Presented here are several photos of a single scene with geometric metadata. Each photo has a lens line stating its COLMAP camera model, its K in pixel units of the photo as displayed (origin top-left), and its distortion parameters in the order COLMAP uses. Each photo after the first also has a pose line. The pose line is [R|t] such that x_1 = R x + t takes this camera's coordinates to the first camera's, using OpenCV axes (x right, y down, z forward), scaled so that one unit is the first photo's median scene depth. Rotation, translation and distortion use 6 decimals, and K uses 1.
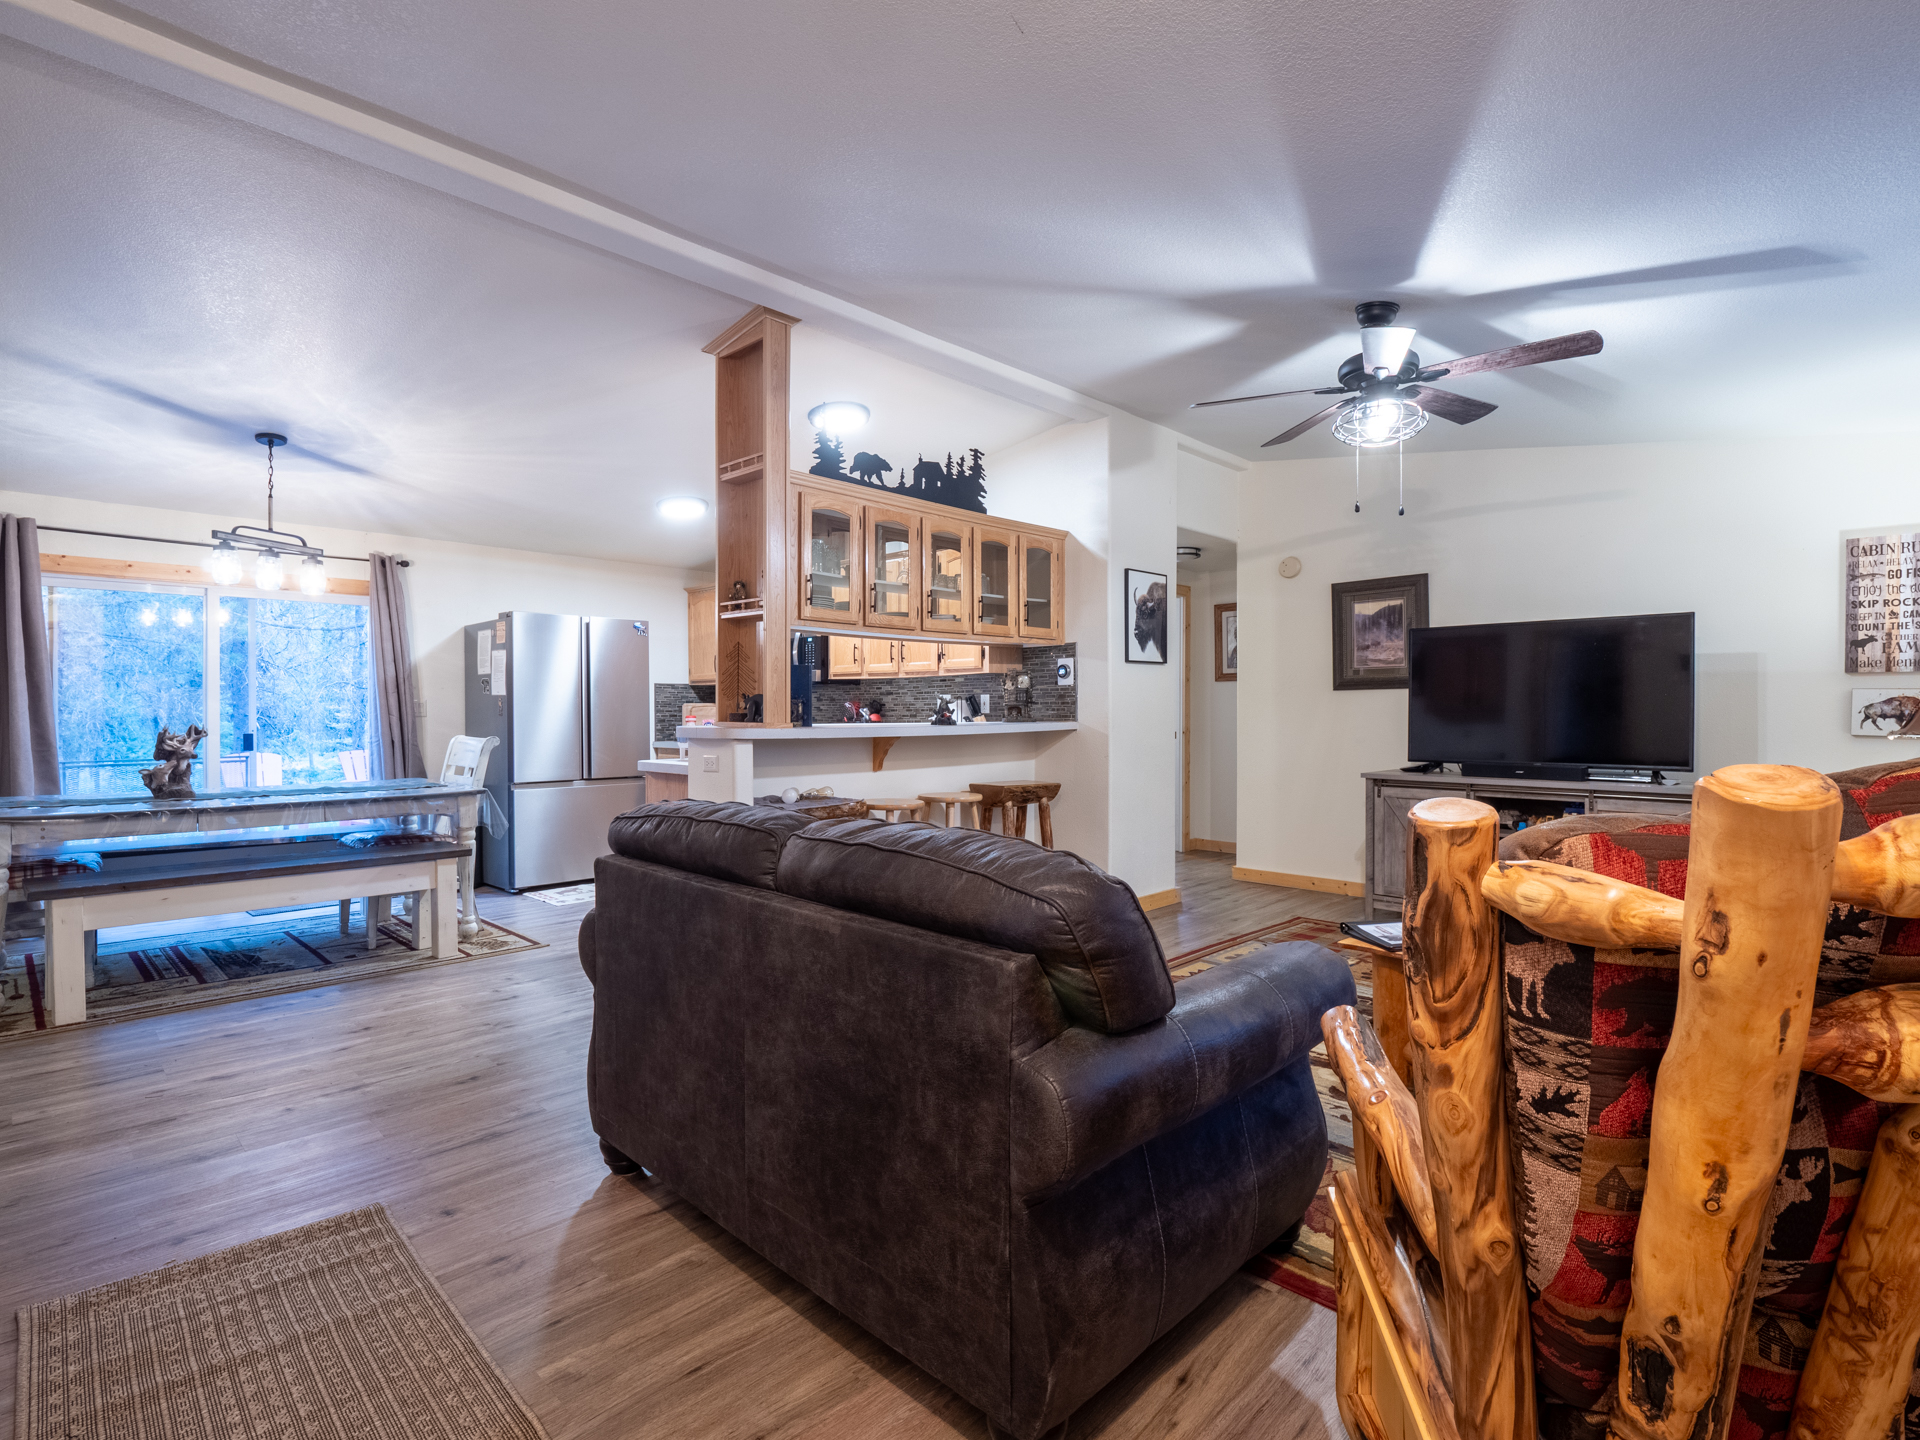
lens RADIAL K [[932.7, 0, 951.5], [0, 932.7, 720.4], [0, 0, 1]] dist [-0.002269, -0.010411]
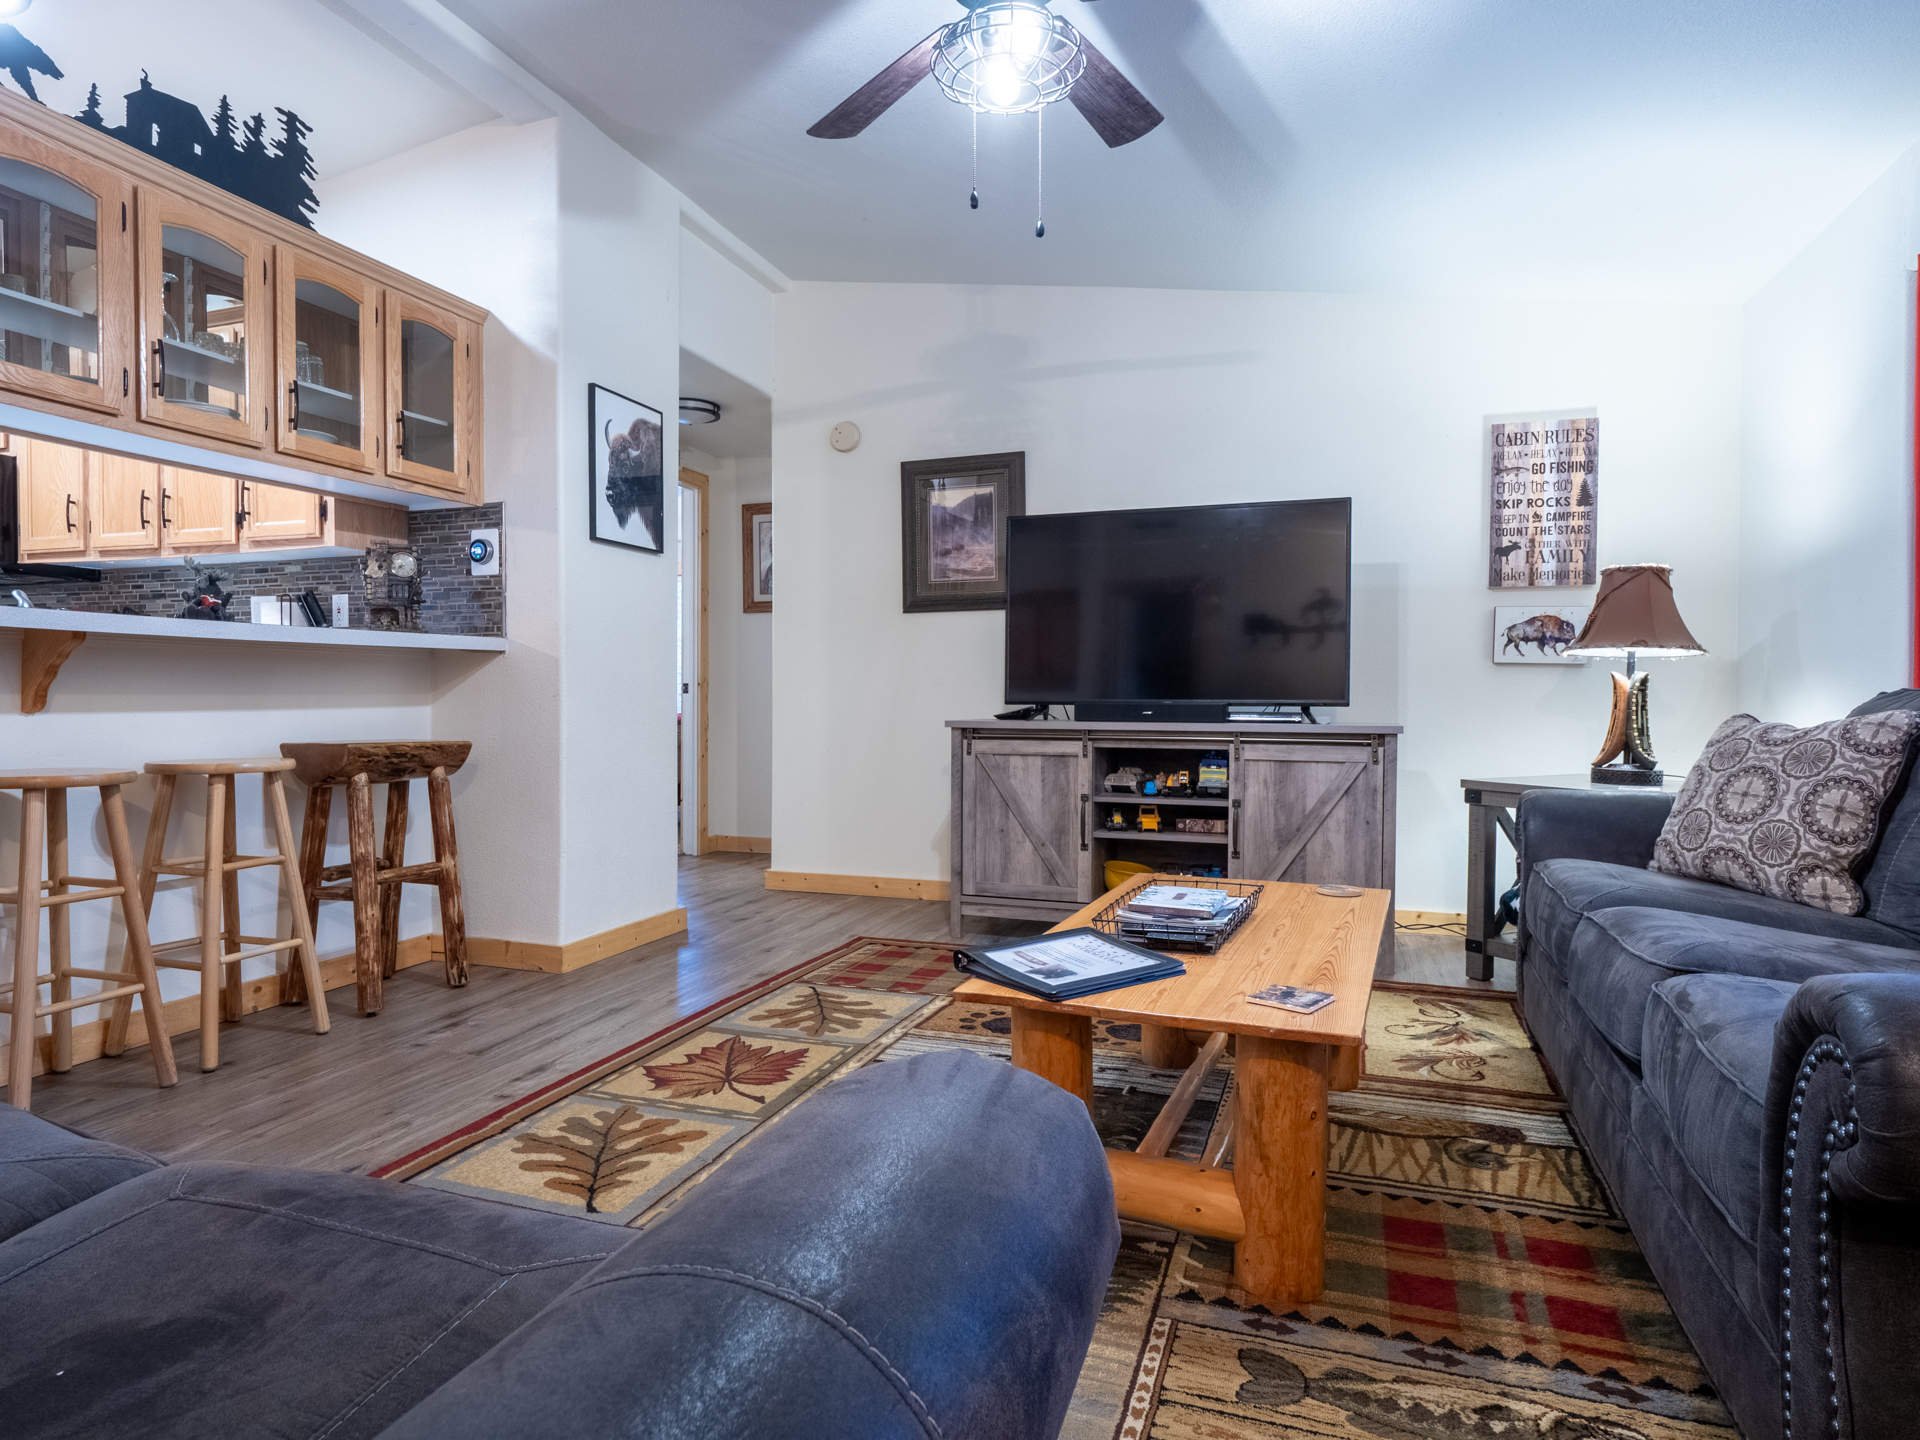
lens RADIAL K [[1126.1, 0, 960.0], [0, 1126.1, 720.0], [0, 0, 1]] dist [0.004207, -0.000170]
pose [[0.896616, -0.004025, 0.442791, 0.077586], [-0.001844, 0.999916, 0.012824, 0.043573], [-0.442805, -0.012315, 0.896533, 0.239690]]
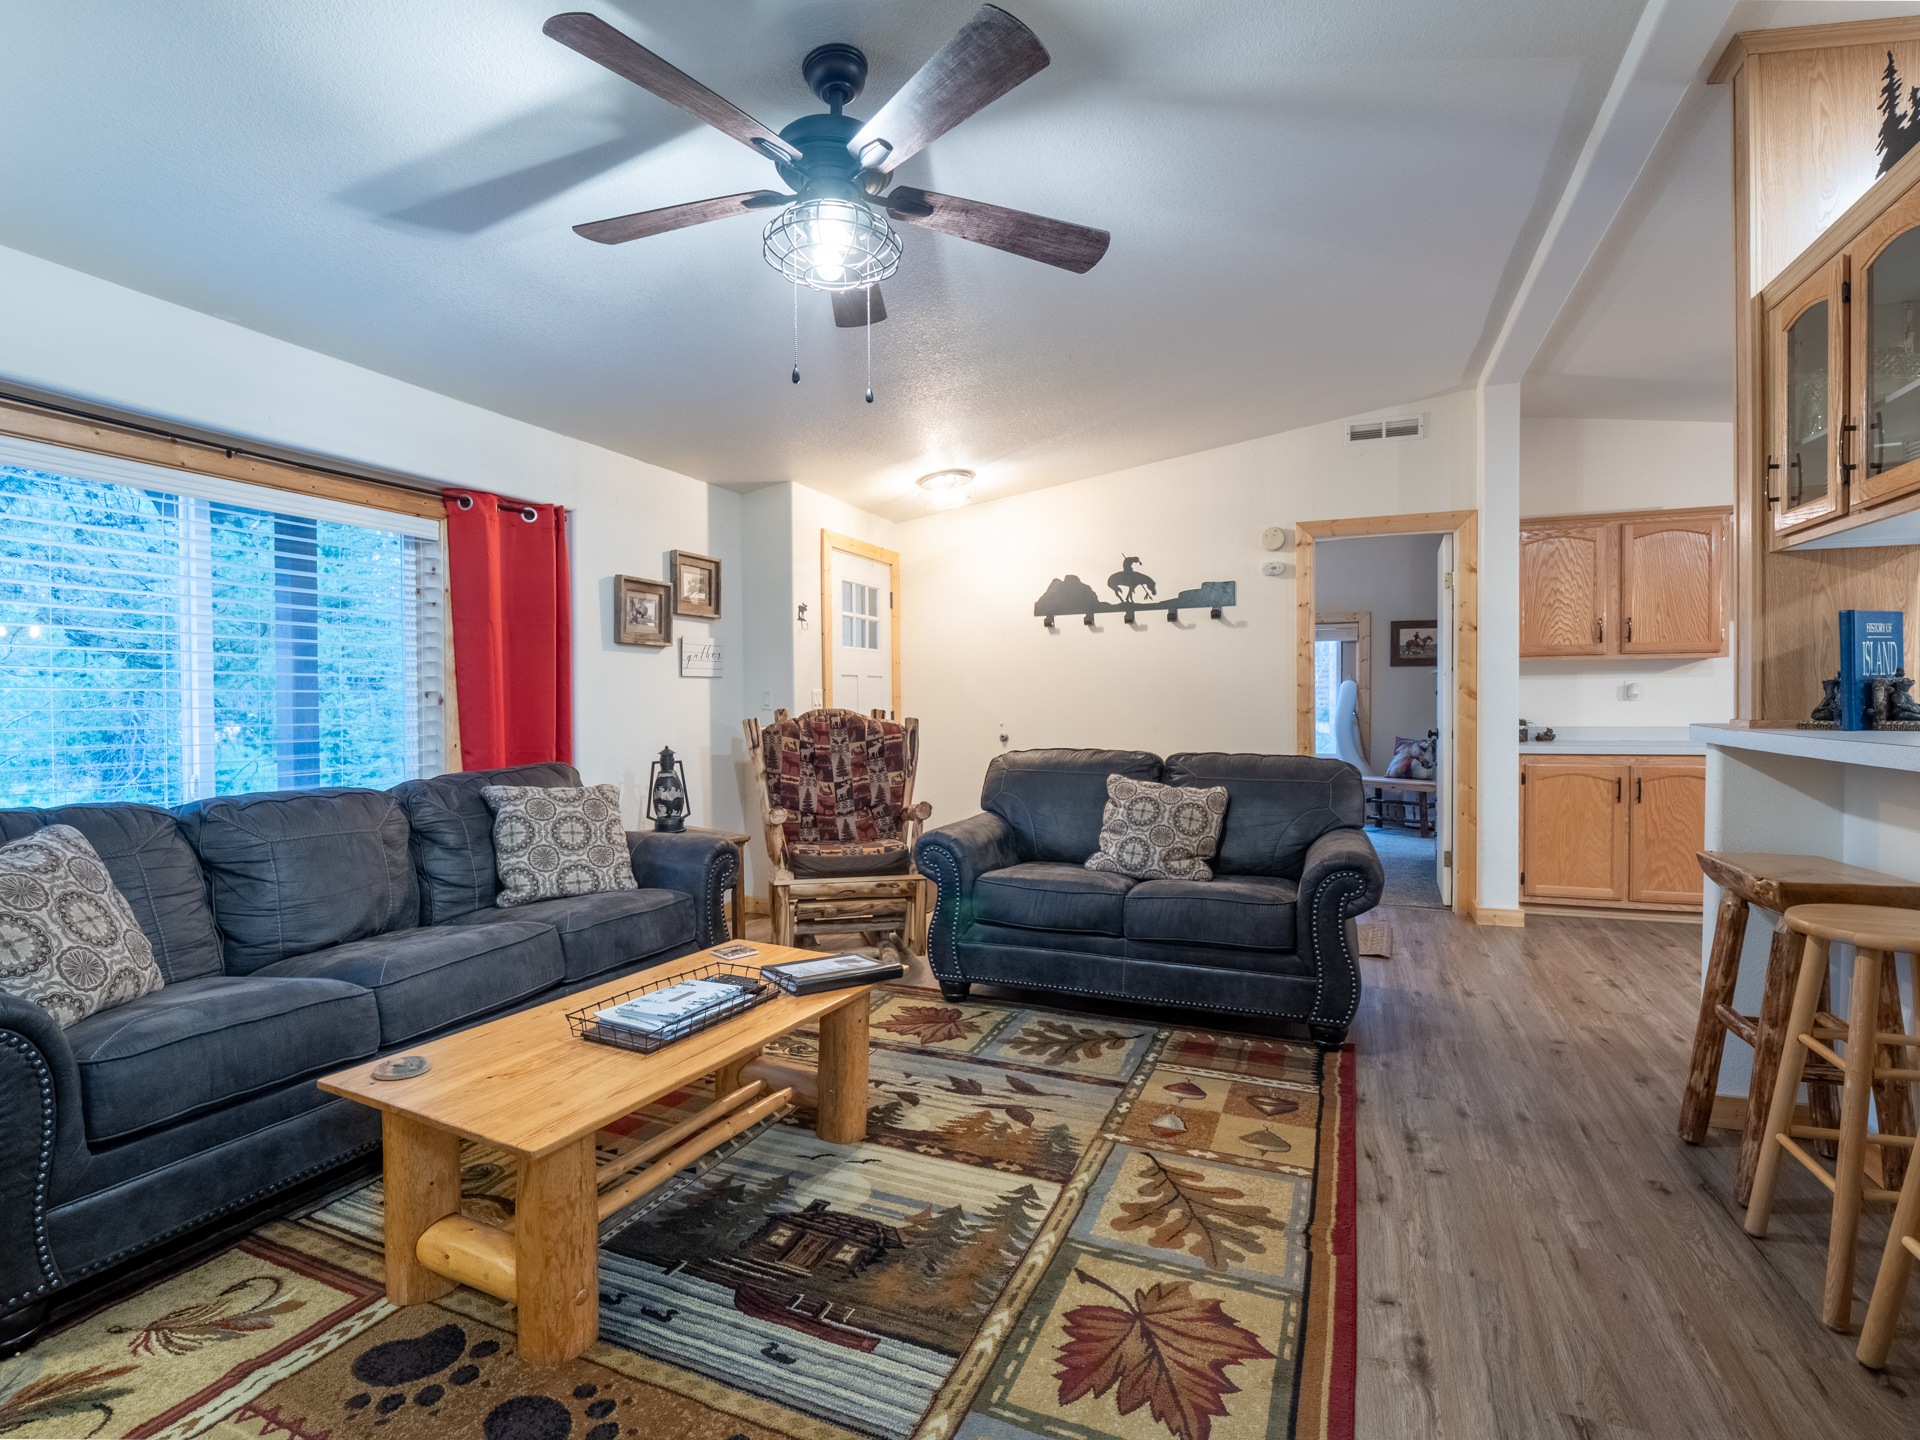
lens RADIAL K [[932.7, 0, 951.5], [0, 932.7, 720.4], [0, 0, 1]] dist [-0.002269, -0.010411]
pose [[-0.926697, 0.015058, -0.375507, 0.384830], [0.004921, 0.999597, 0.027942, -0.012042], [0.375776, 0.024046, -0.926398, 0.997312]]
